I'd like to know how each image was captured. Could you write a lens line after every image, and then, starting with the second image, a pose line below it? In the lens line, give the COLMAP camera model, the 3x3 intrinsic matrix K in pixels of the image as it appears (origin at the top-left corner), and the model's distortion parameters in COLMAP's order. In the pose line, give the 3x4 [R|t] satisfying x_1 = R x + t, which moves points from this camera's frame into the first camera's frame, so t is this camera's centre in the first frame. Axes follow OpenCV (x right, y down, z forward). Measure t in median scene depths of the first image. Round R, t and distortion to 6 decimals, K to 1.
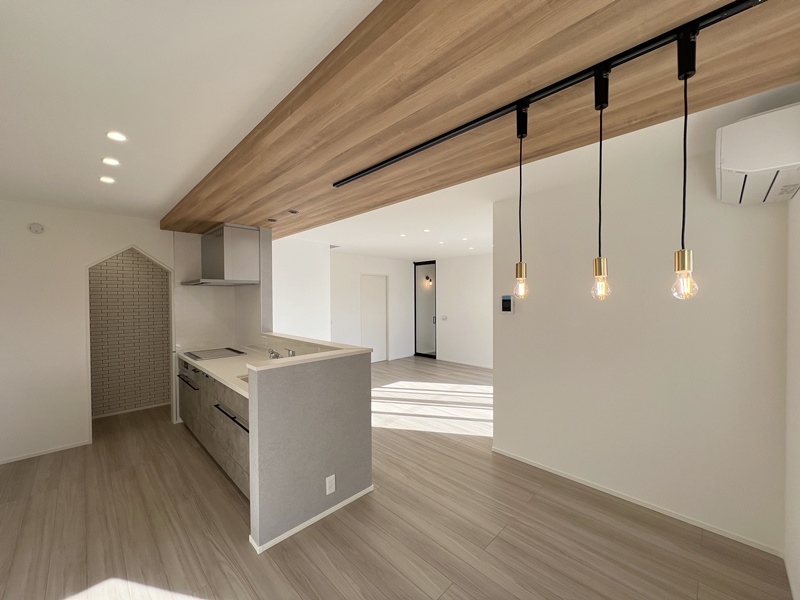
lens RADIAL K [[319.5, 0, 398.8], [0, 319.5, 299.5], [0, 0, 1]] dist [-0.001603, 0.000027]
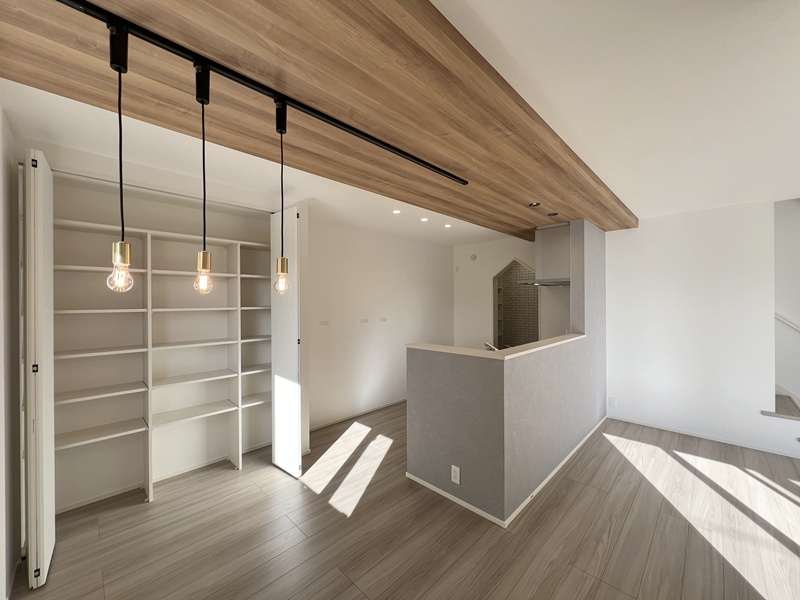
lens RADIAL K [[319.5, 0, 398.8], [0, 319.5, 301.0], [0, 0, 1]] dist [-0.001603, 0.000027]
pose [[0.007401, 0.004943, -0.999960, 0.805969], [-0.002984, 0.999983, 0.004921, 0.008376], [0.999968, 0.002947, 0.007416, 0.788270]]
